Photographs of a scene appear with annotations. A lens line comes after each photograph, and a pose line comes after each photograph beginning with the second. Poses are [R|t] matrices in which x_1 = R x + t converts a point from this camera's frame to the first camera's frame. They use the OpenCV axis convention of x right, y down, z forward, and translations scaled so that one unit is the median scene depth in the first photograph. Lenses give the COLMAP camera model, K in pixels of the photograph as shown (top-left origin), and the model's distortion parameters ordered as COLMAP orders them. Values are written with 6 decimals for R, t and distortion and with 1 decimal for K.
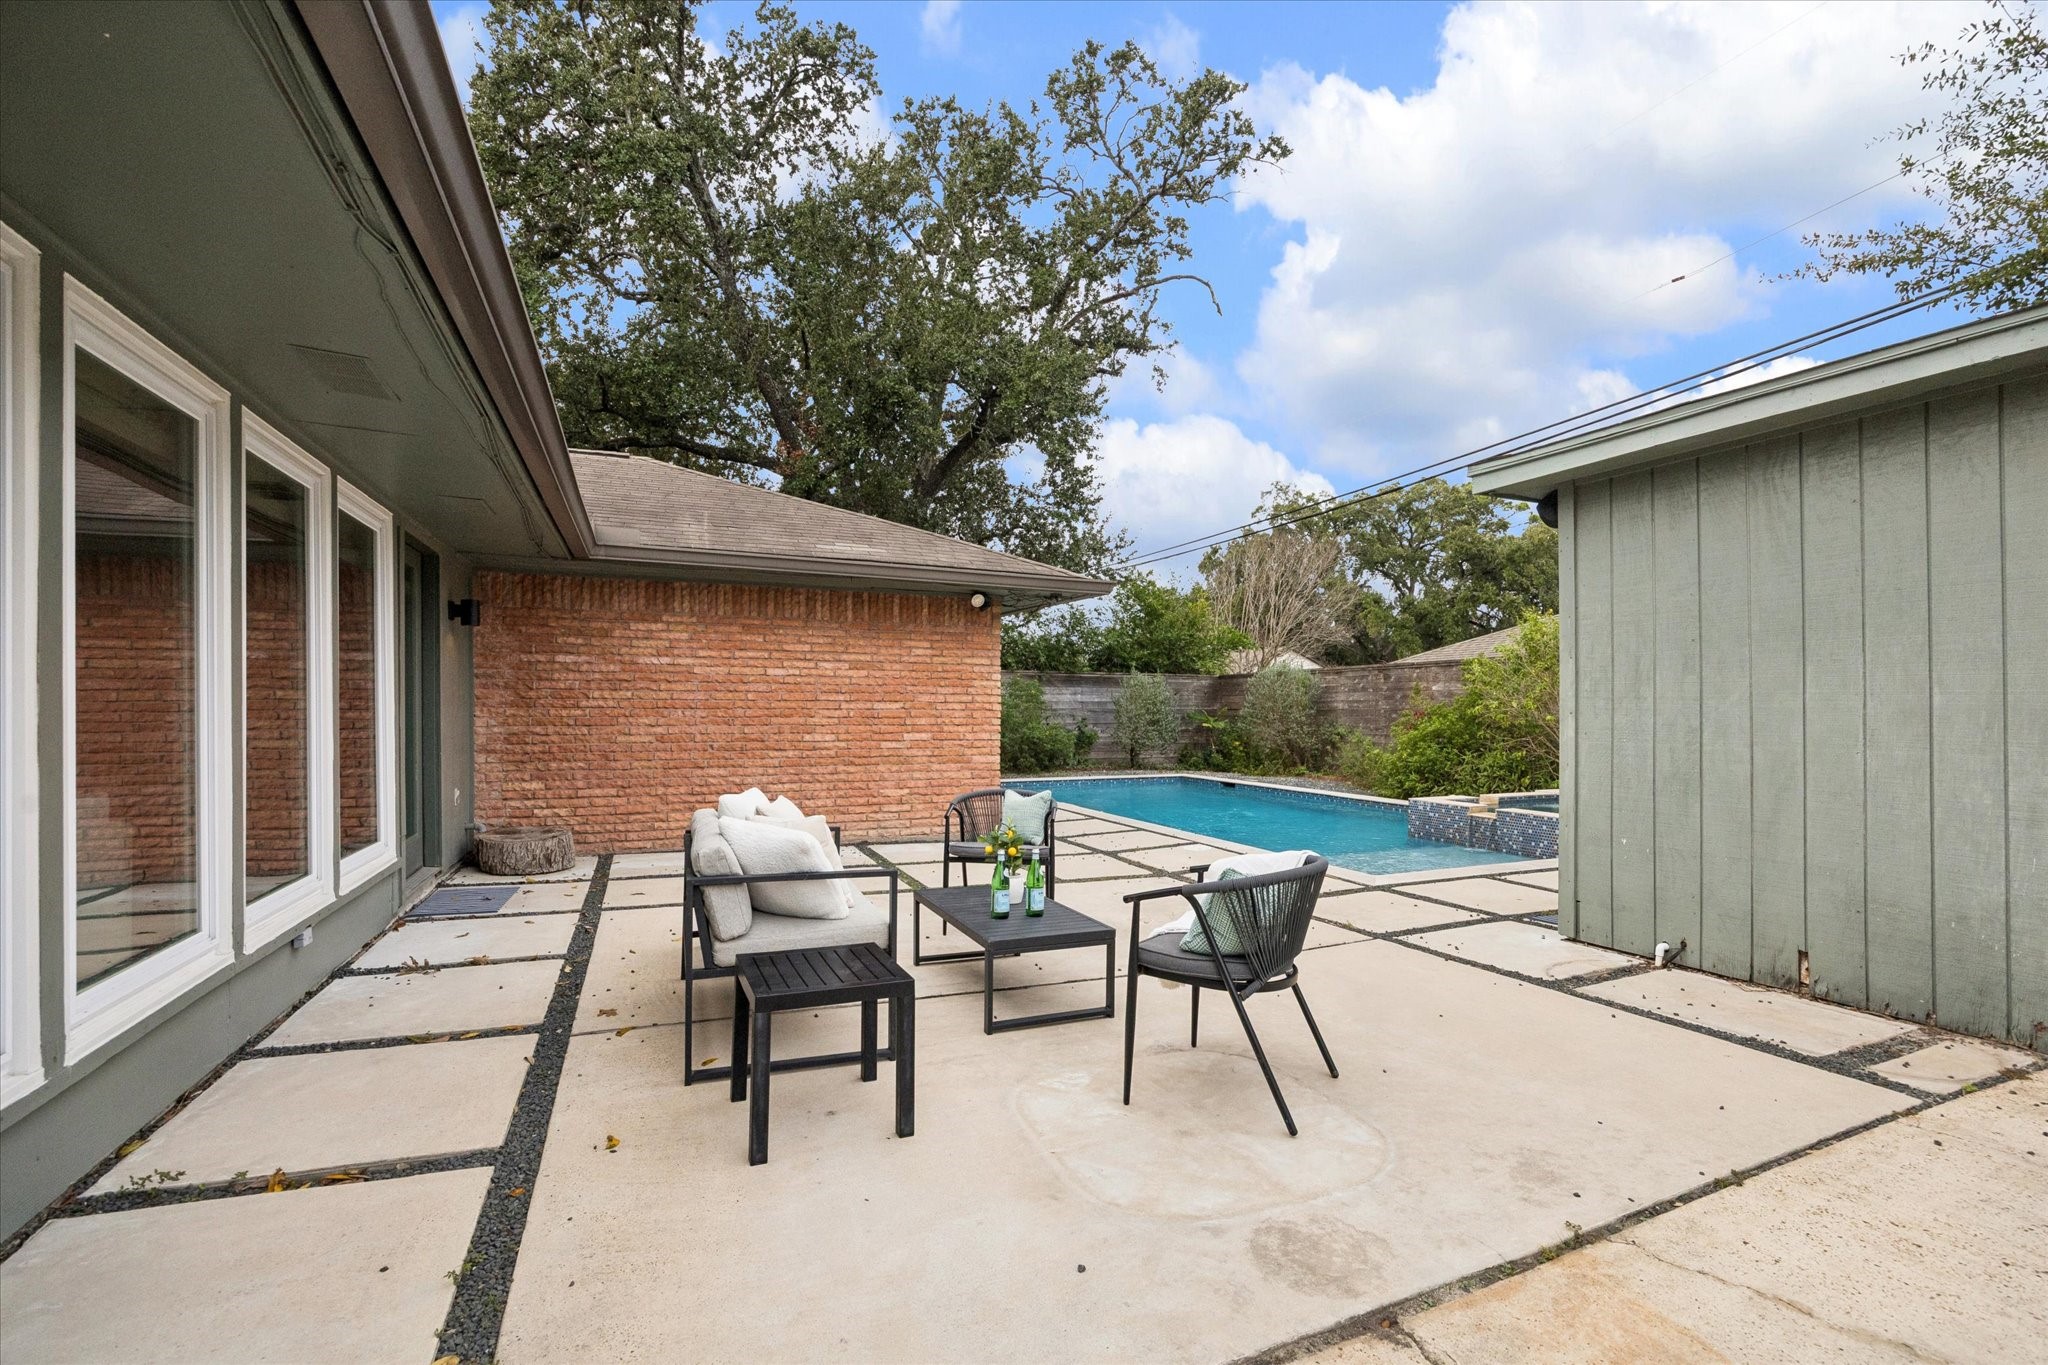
lens RADIAL K [[889.5, 0, 1027.4], [0, 889.5, 699.9], [0, 0, 1]] dist [-0.005107, -0.000082]
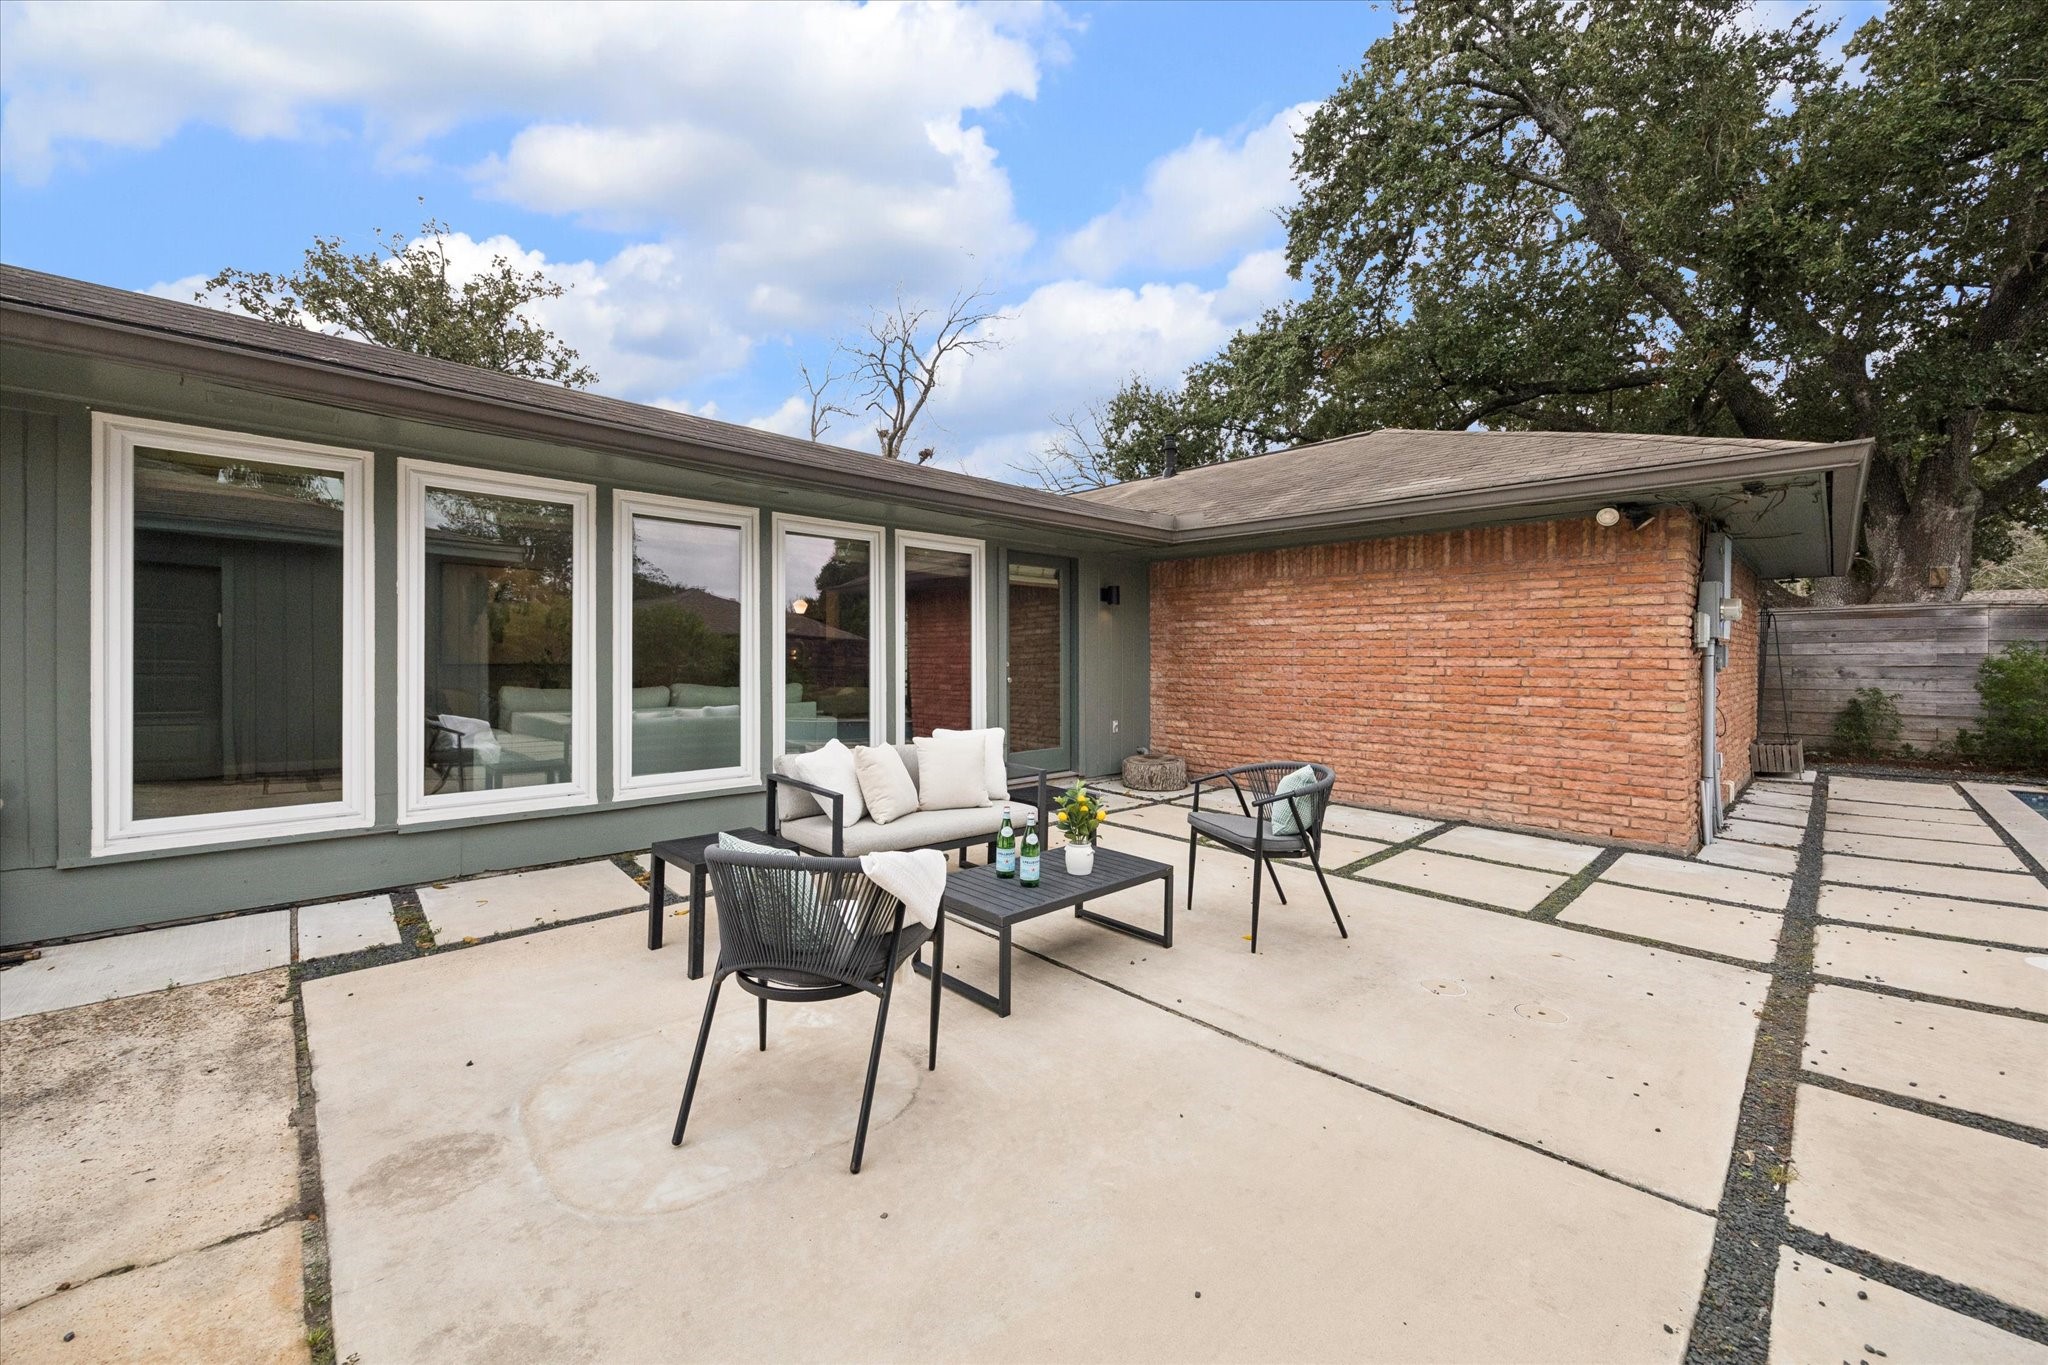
lens RADIAL K [[782.3, 0, 1030.0], [0, 782.3, 665.7], [0, 0, 1]] dist [-0.003121, 0.000014]
pose [[0.358068, 0.004327, -0.933686, 0.386431], [0.003494, 0.999976, 0.005974, 0.003690], [0.933689, -0.005401, 0.358044, 0.354279]]
